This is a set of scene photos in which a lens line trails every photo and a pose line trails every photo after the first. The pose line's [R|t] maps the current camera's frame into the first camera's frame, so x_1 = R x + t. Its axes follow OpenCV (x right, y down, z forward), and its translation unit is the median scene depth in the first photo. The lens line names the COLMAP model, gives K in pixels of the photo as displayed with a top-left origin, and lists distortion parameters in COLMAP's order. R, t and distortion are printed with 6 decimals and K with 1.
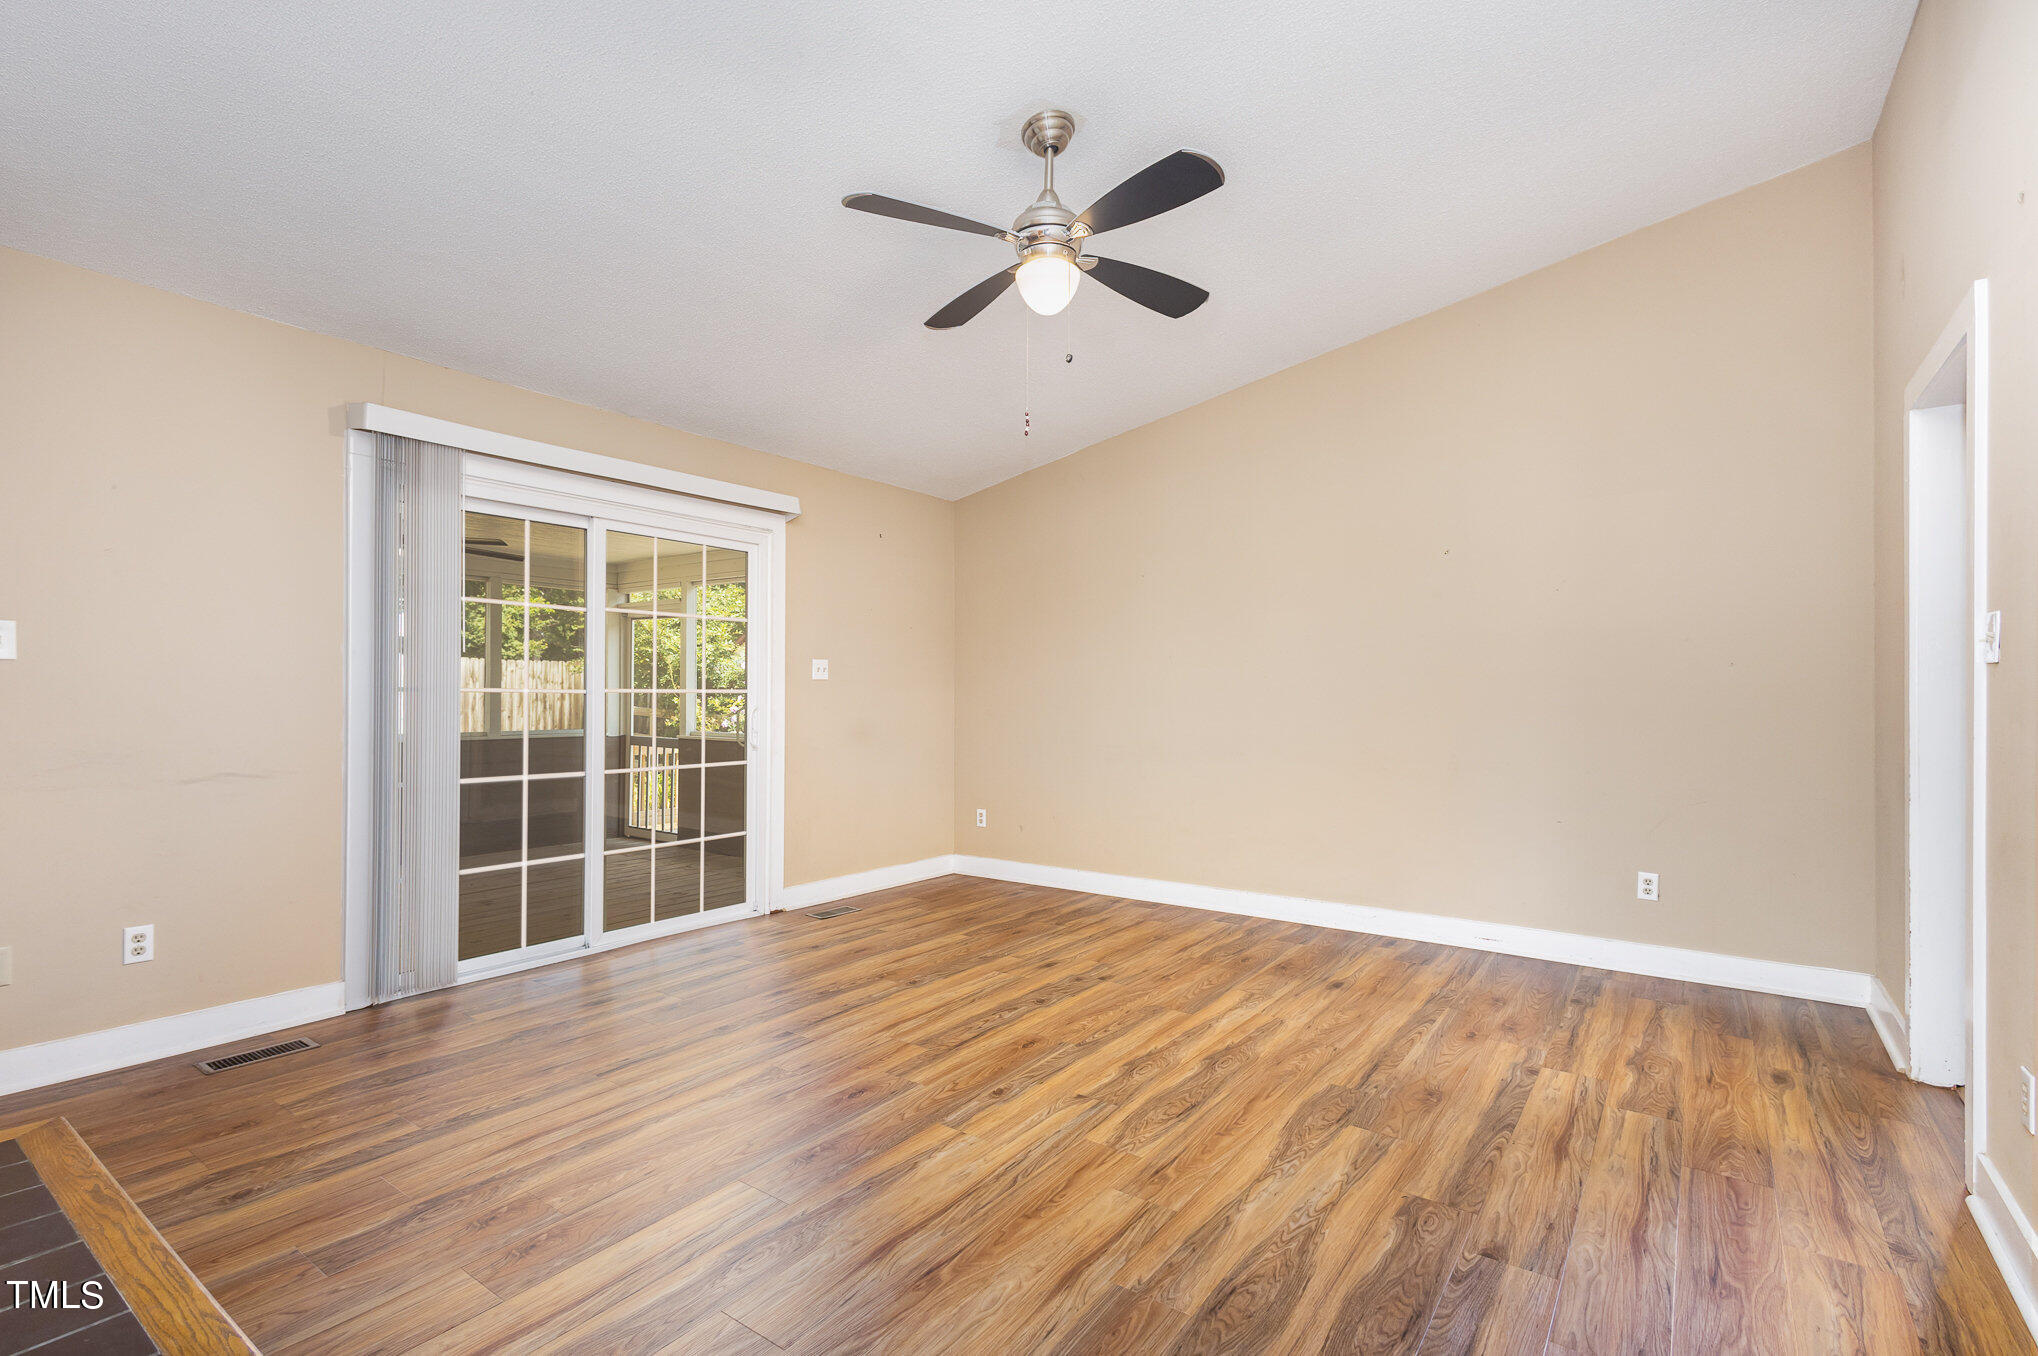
lens RADIAL K [[928.9, 0, 1018.4], [0, 928.9, 687.7], [0, 0, 1]] dist [0.012066, -0.000076]
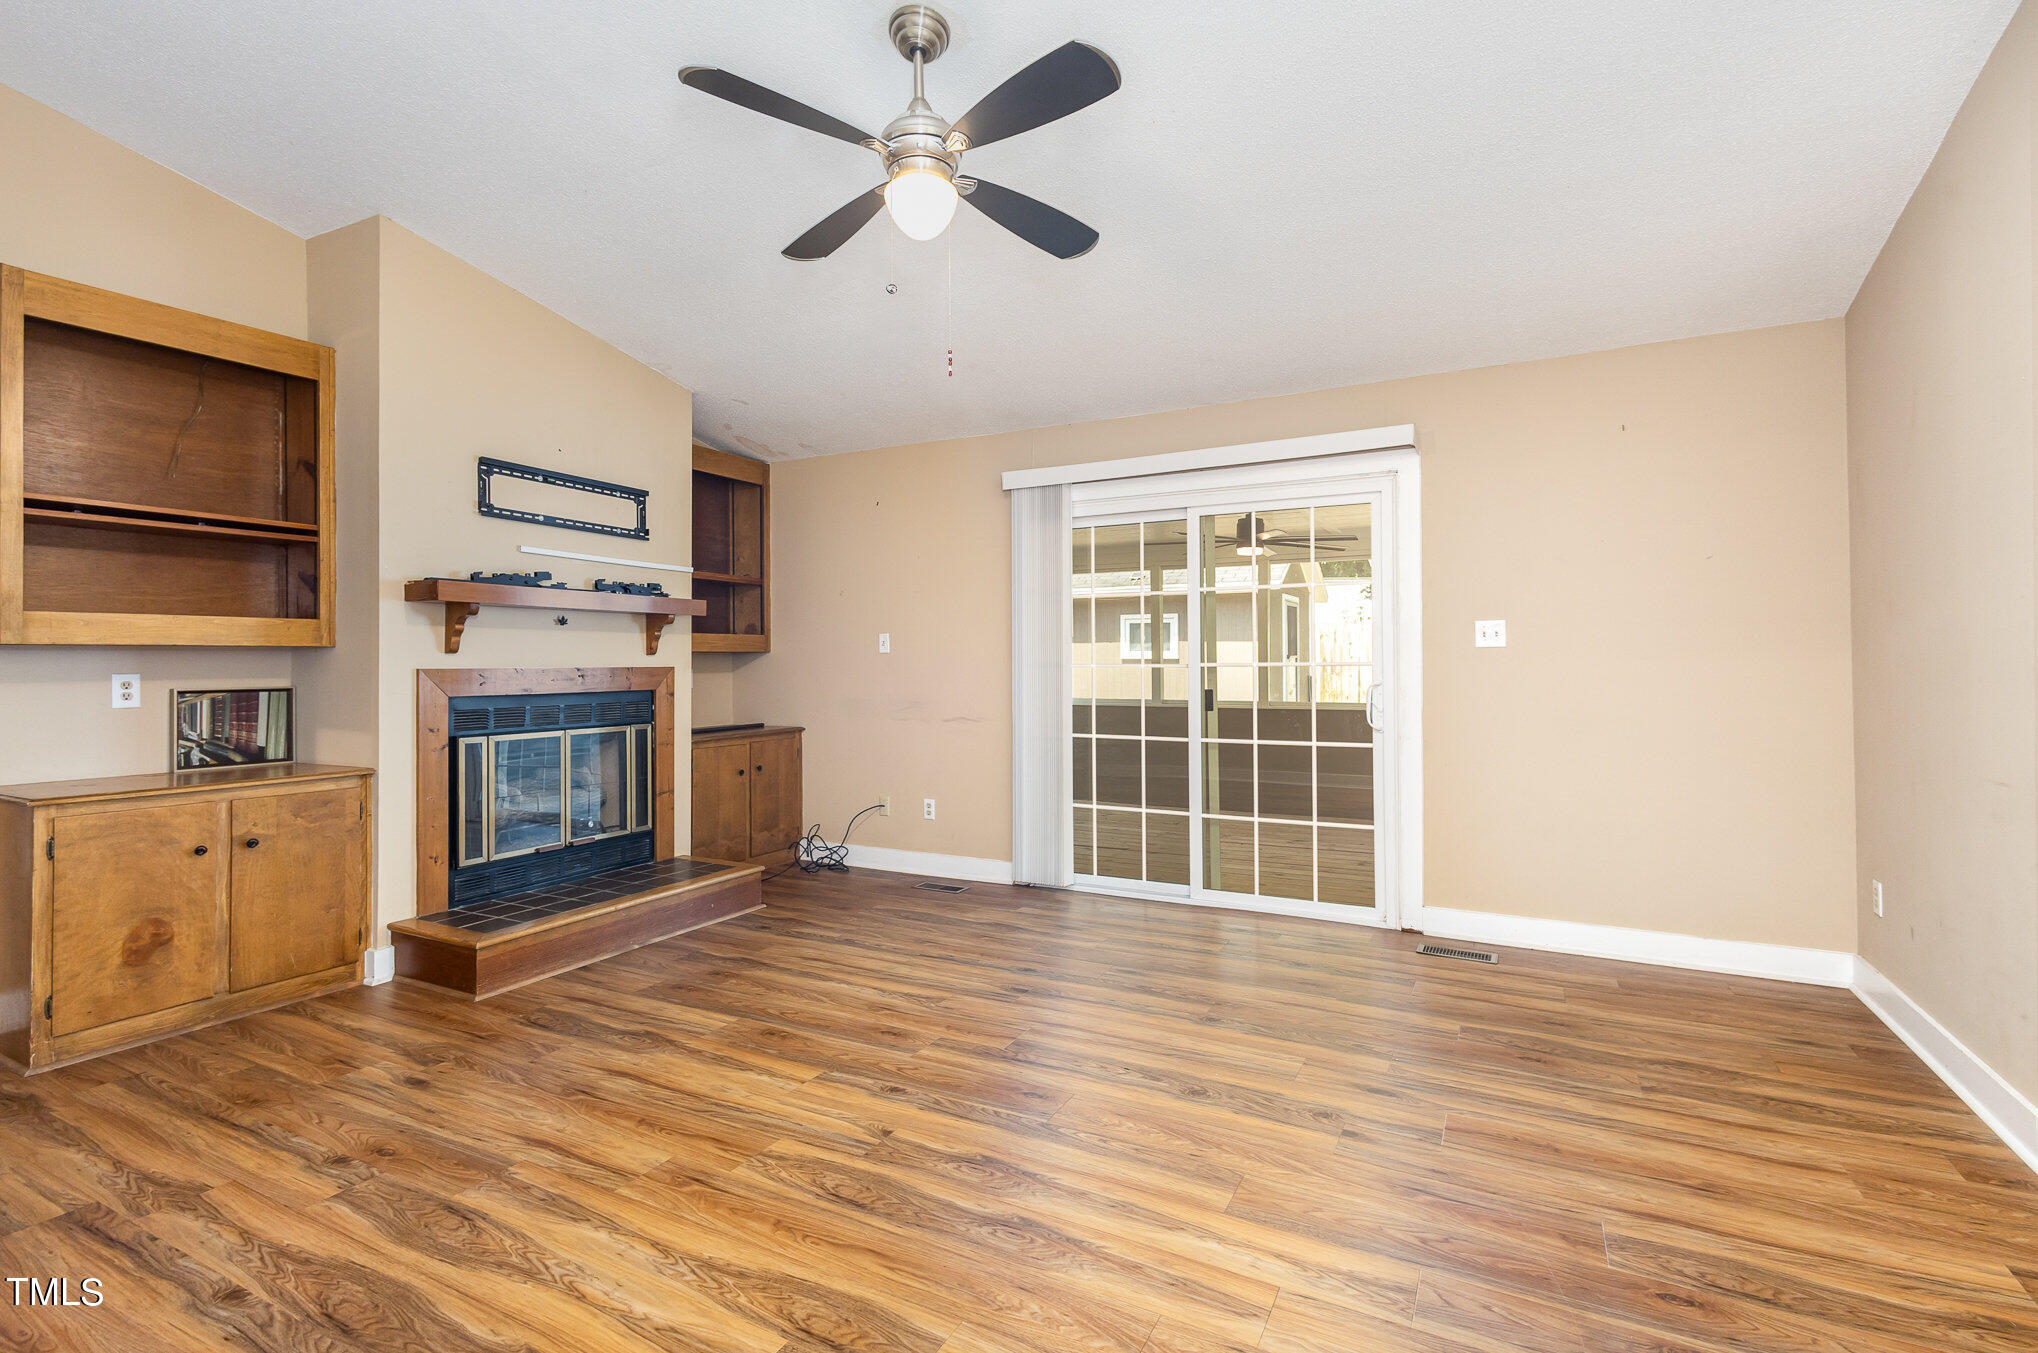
lens RADIAL K [[941.9, 0, 1020.6], [0, 941.9, 655.9], [0, 0, 1]] dist [0.010815, -0.000939]
pose [[0.150250, -0.014947, -0.988535, 0.858876], [0.012870, 0.999831, -0.013162, 0.006365], [0.988564, -0.010745, 0.150416, 0.886849]]
